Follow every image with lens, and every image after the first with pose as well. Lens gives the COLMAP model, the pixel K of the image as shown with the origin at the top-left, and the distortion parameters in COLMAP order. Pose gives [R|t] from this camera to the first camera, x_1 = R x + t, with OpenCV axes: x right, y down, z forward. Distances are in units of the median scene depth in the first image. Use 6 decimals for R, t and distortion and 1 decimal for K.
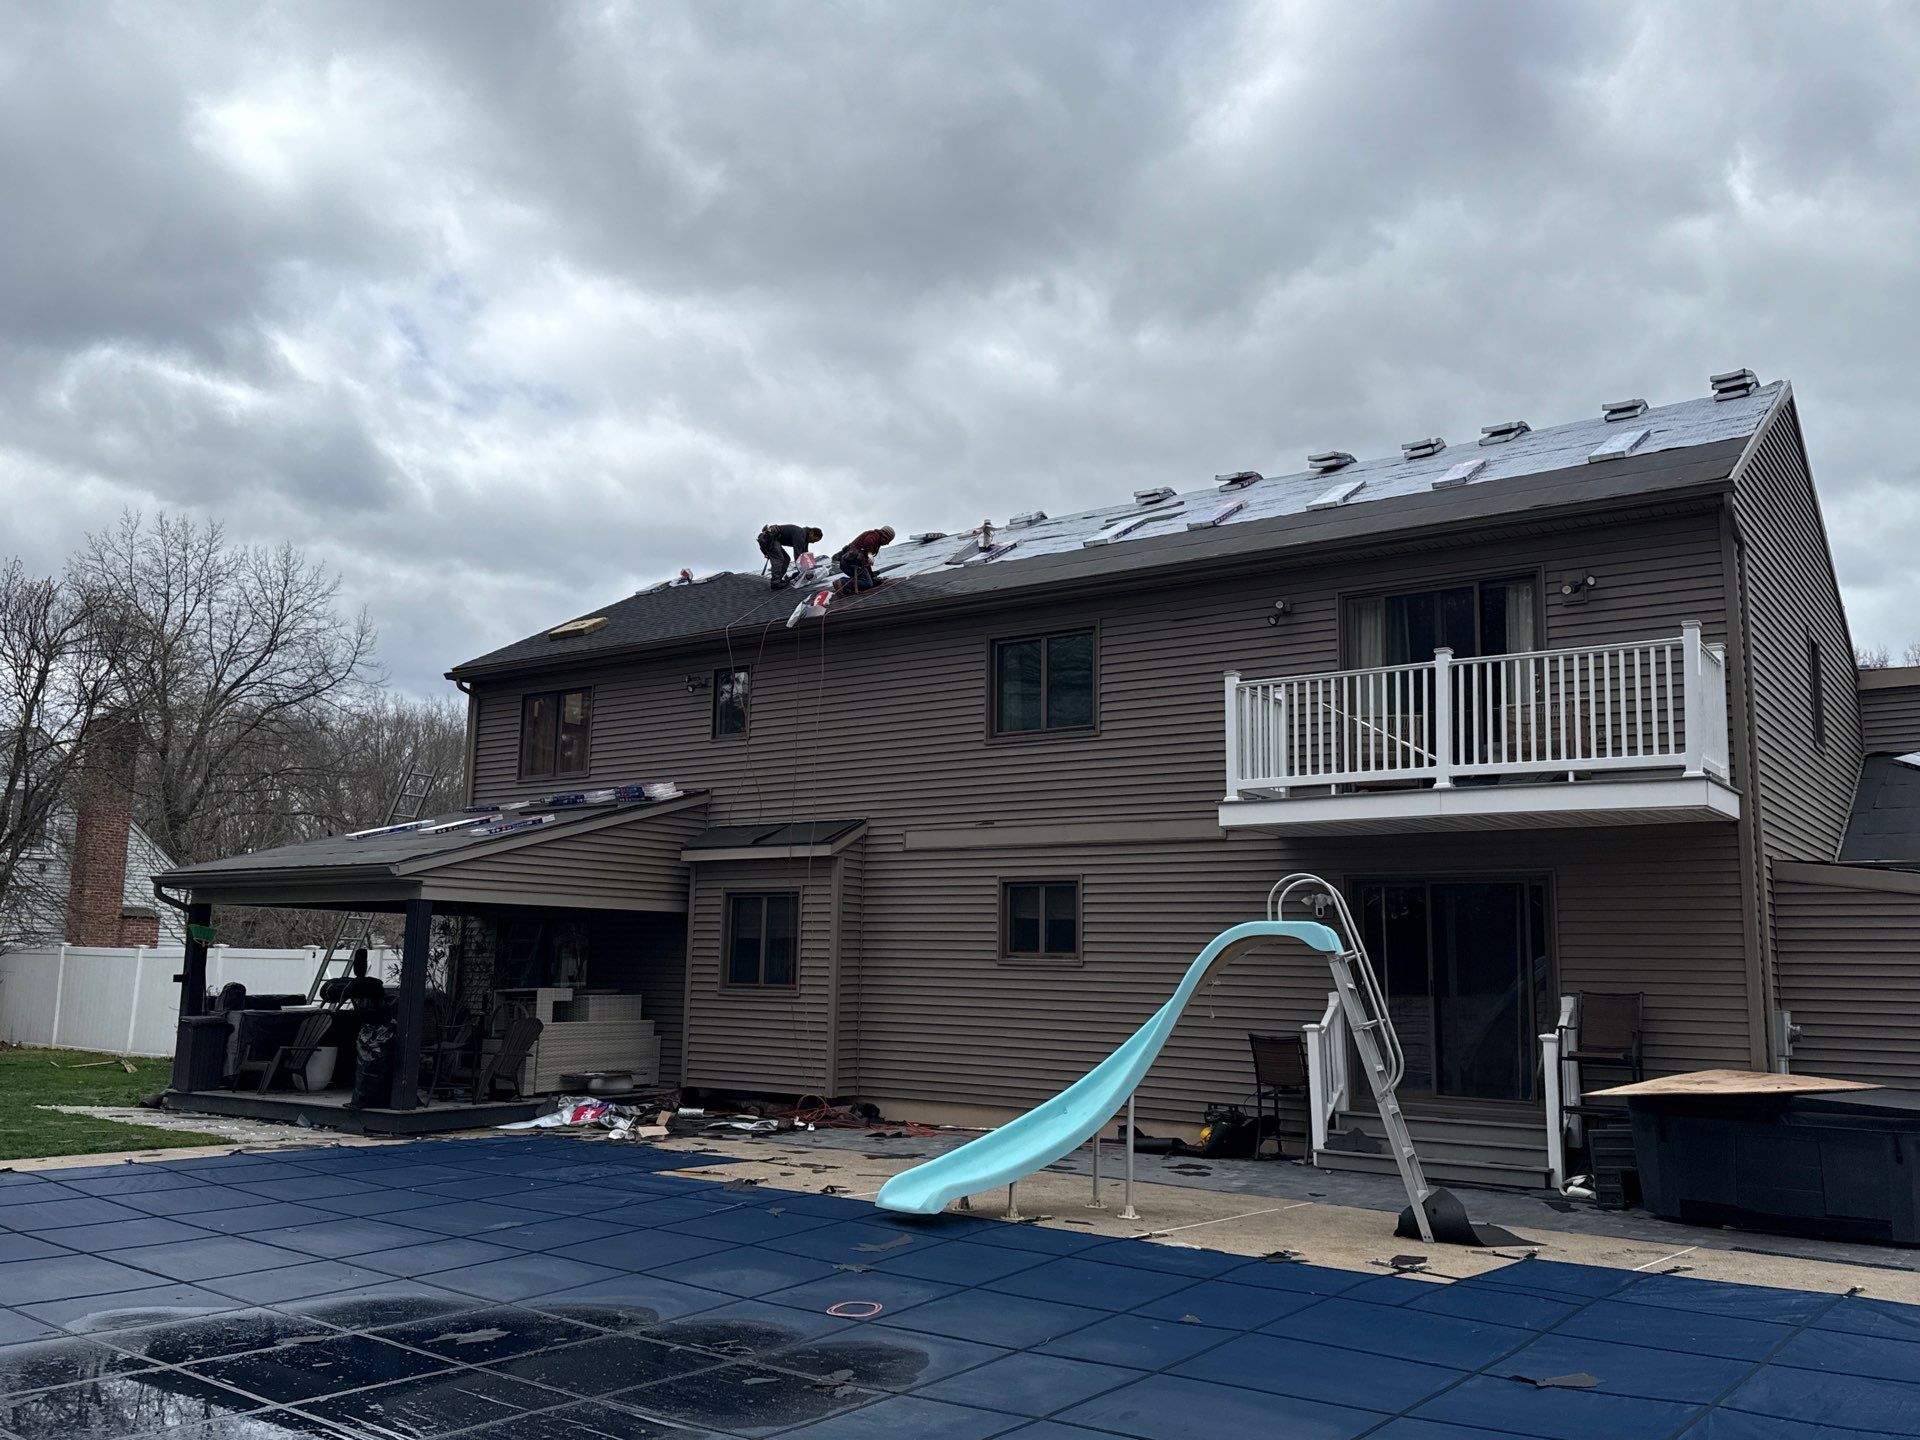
lens RADIAL K [[1552.7, 0, 963.7], [0, 1552.7, 738.1], [0, 0, 1]] dist [0.129242, -0.204244]
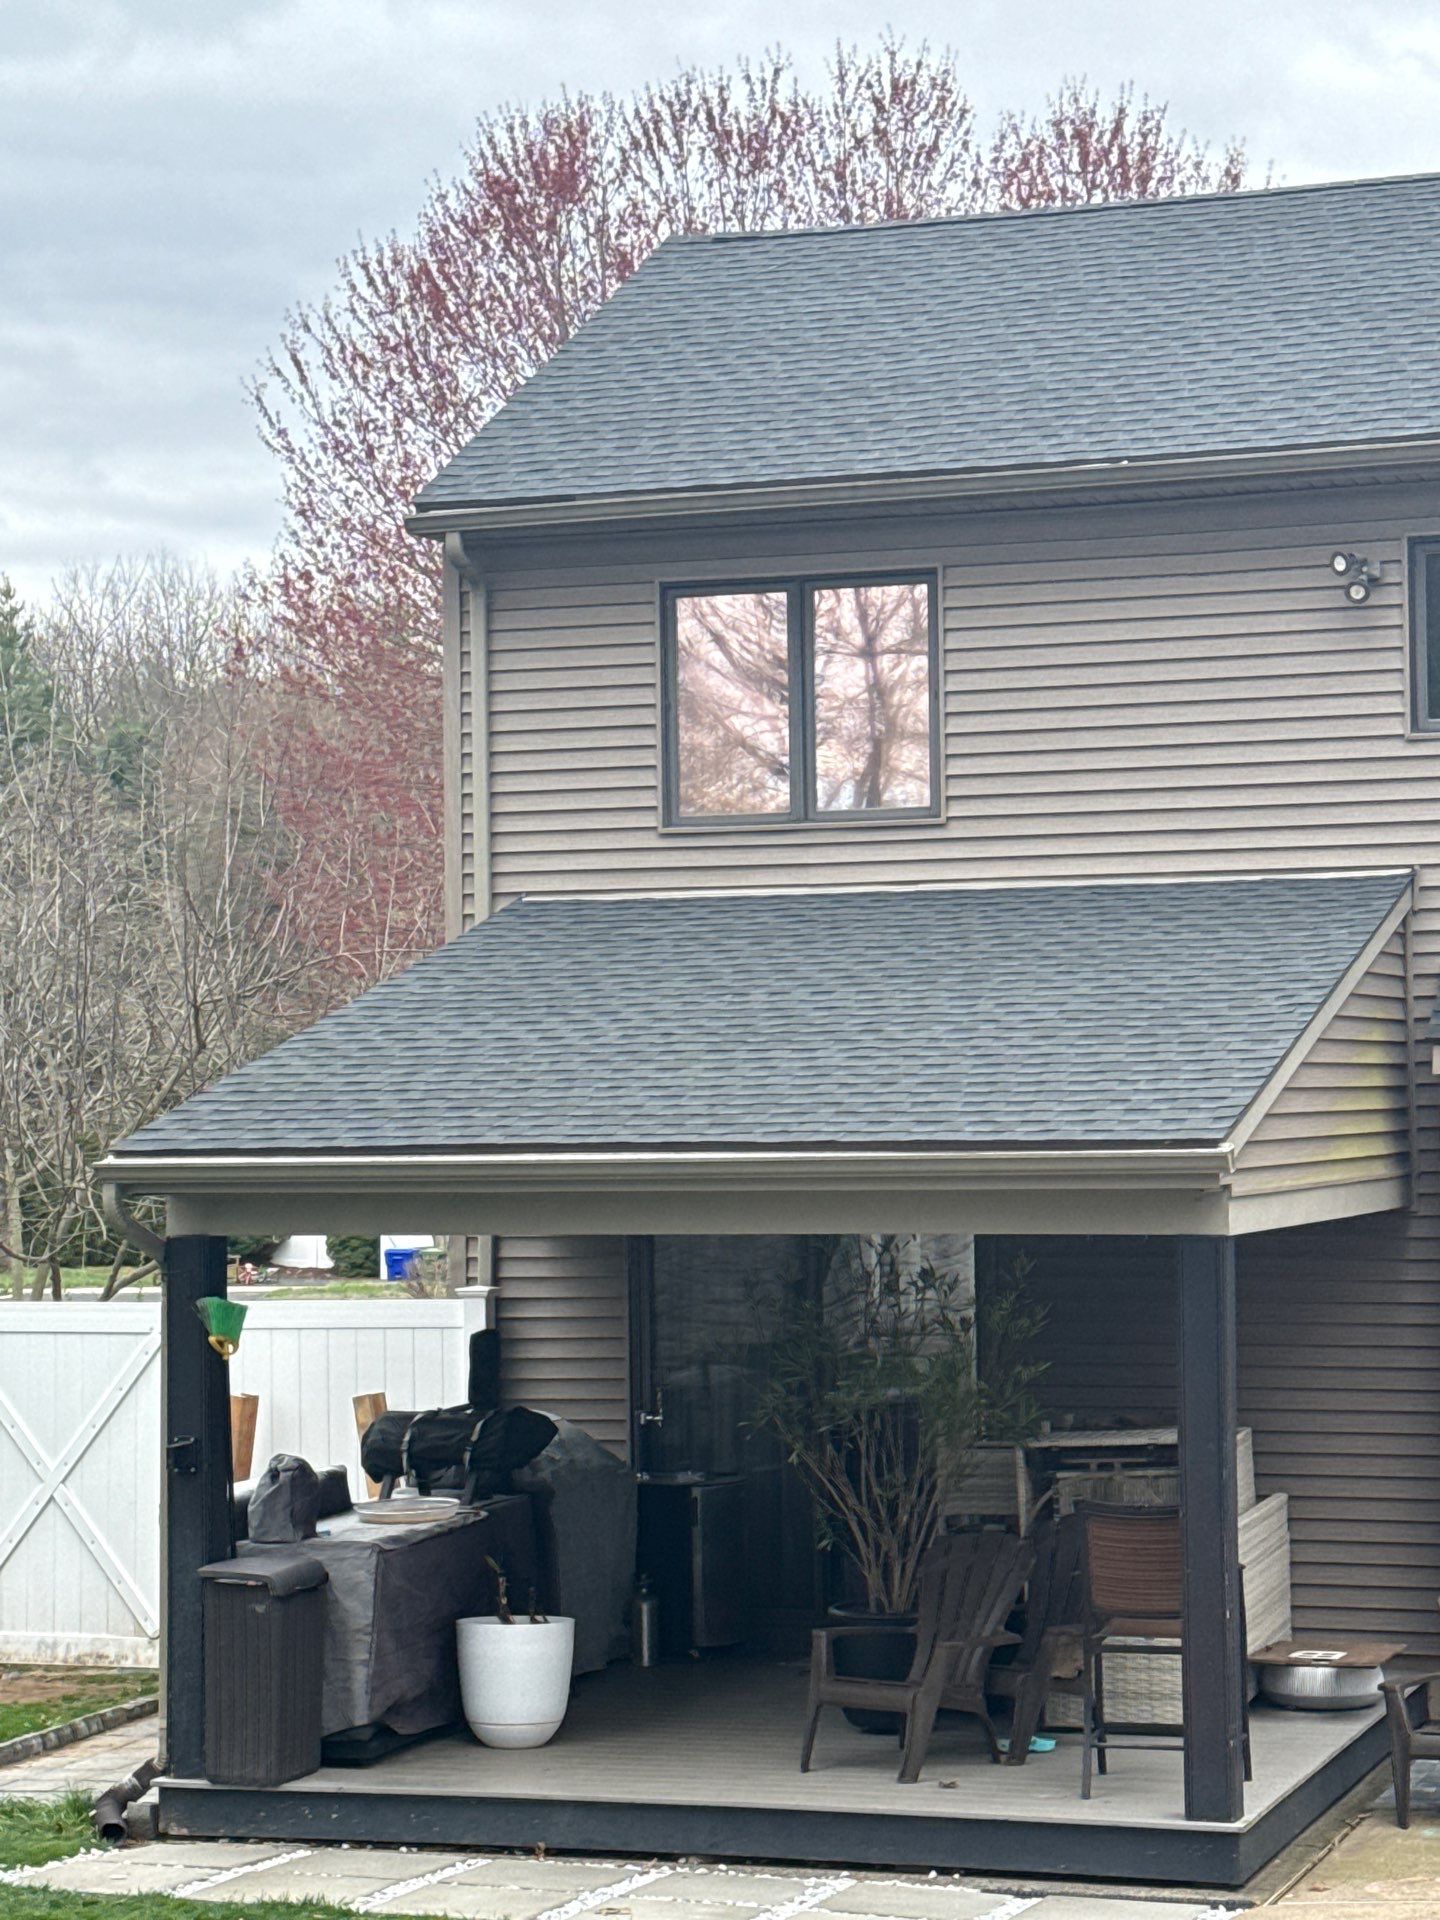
lens RADIAL K [[4004.5, 0, 762.9], [0, 4004.5, 961.4], [0, 0, 1]] dist [0.051715, 1.807060]
pose [[0.957447, -0.021130, 0.287836, -0.682308], [-0.012085, 0.993506, 0.113133, -0.059384], [-0.288357, -0.111797, 0.950974, 0.166268]]
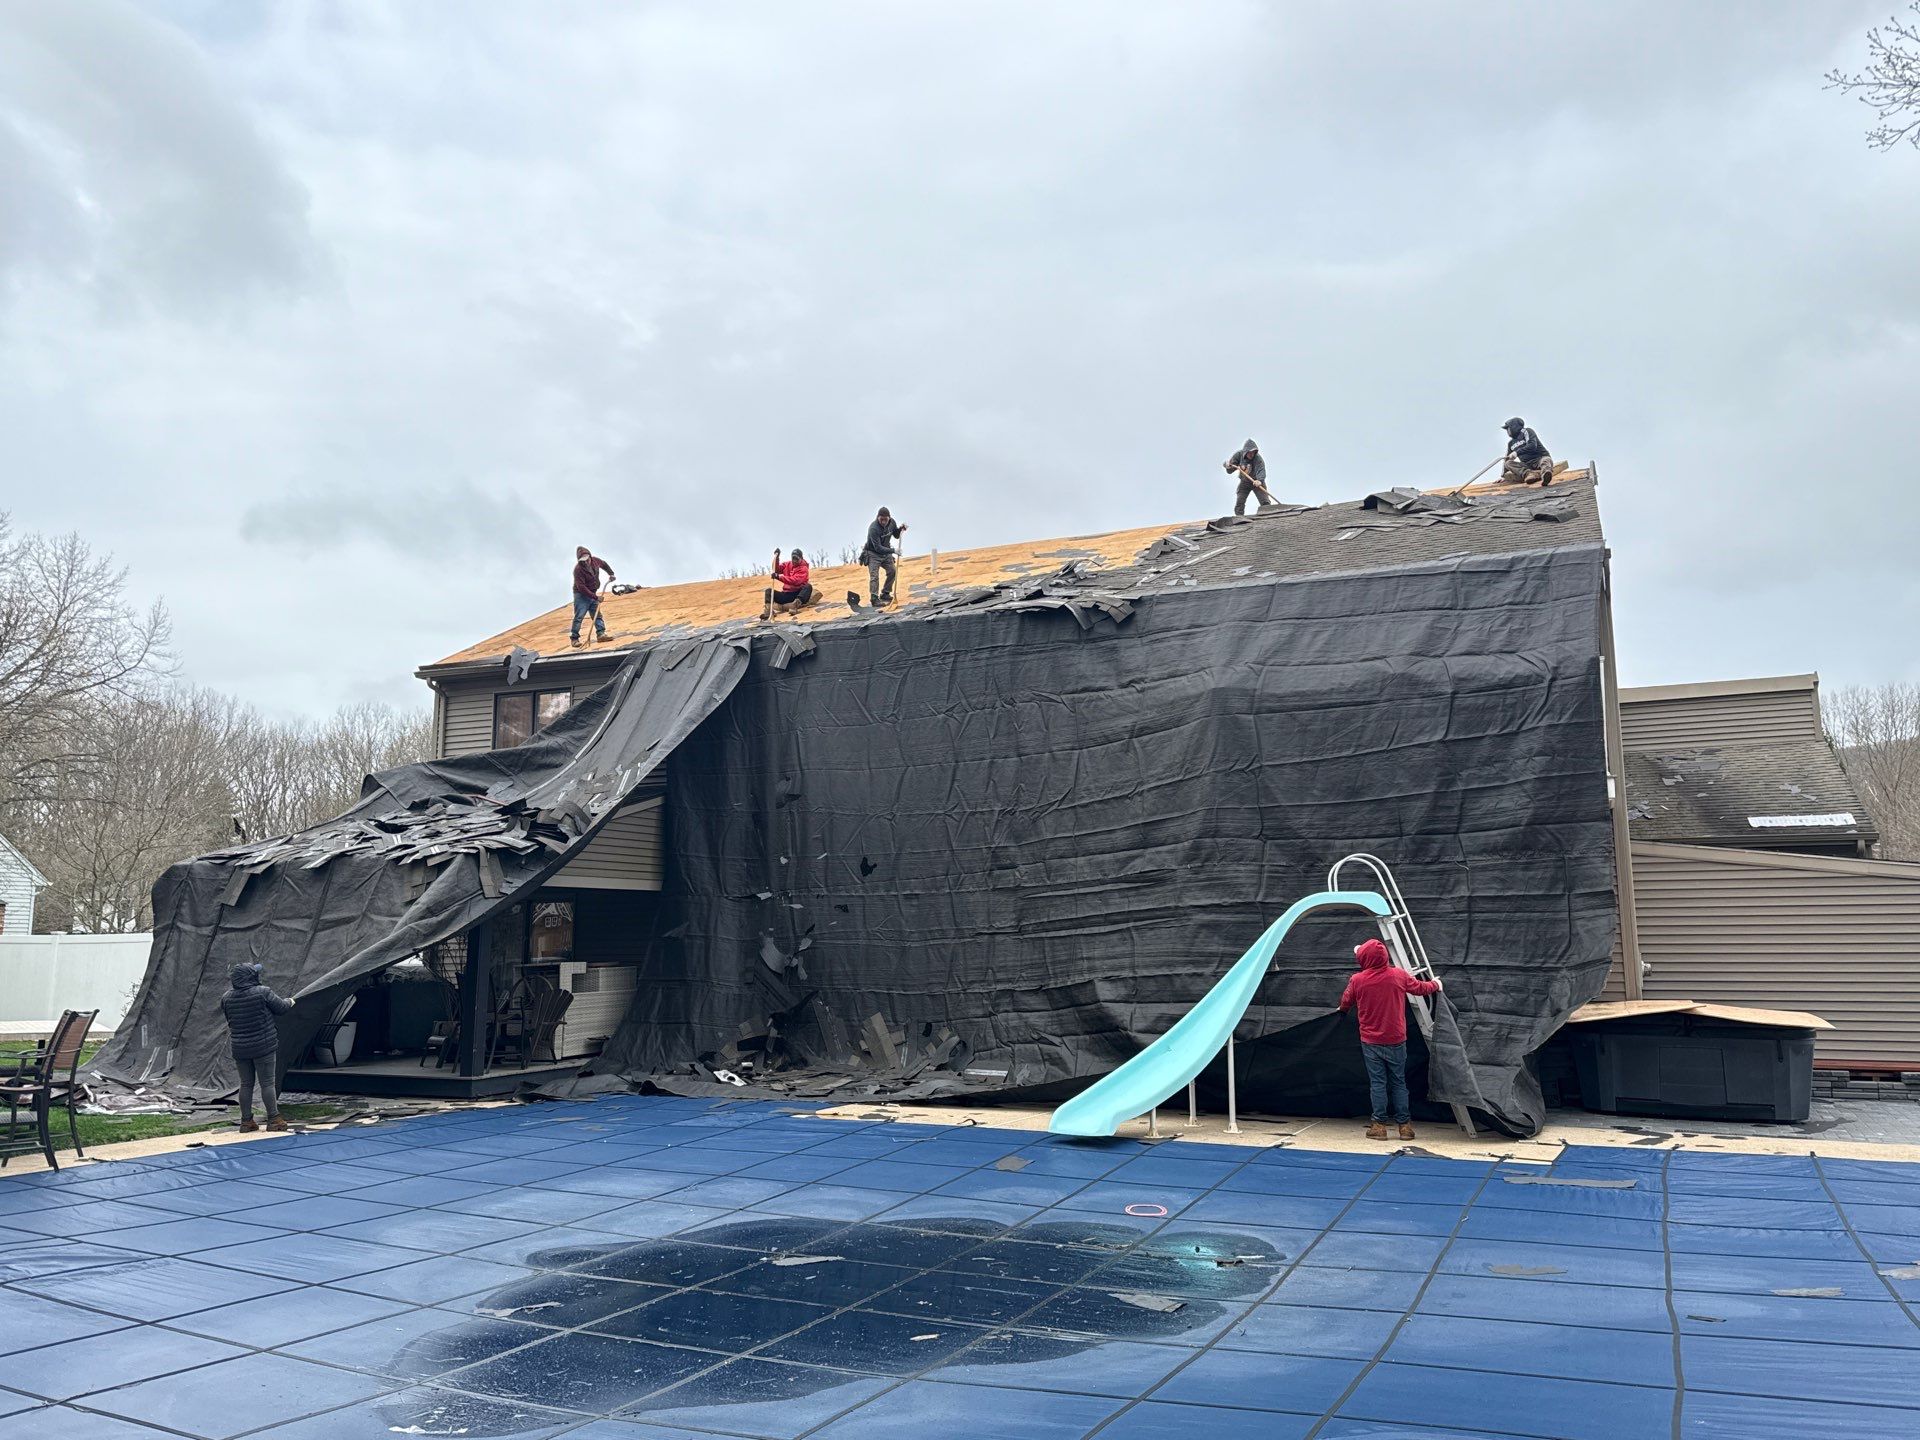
lens RADIAL K [[1413.2, 0, 957.8], [0, 1413.2, 722.0], [0, 0, 1]] dist [0.018320, -0.000197]
pose [[0.979468, 0.006539, 0.201492, -0.215479], [-0.005780, 0.999974, -0.004354, -0.007073], [-0.201515, 0.003100, 0.979480, -0.031017]]
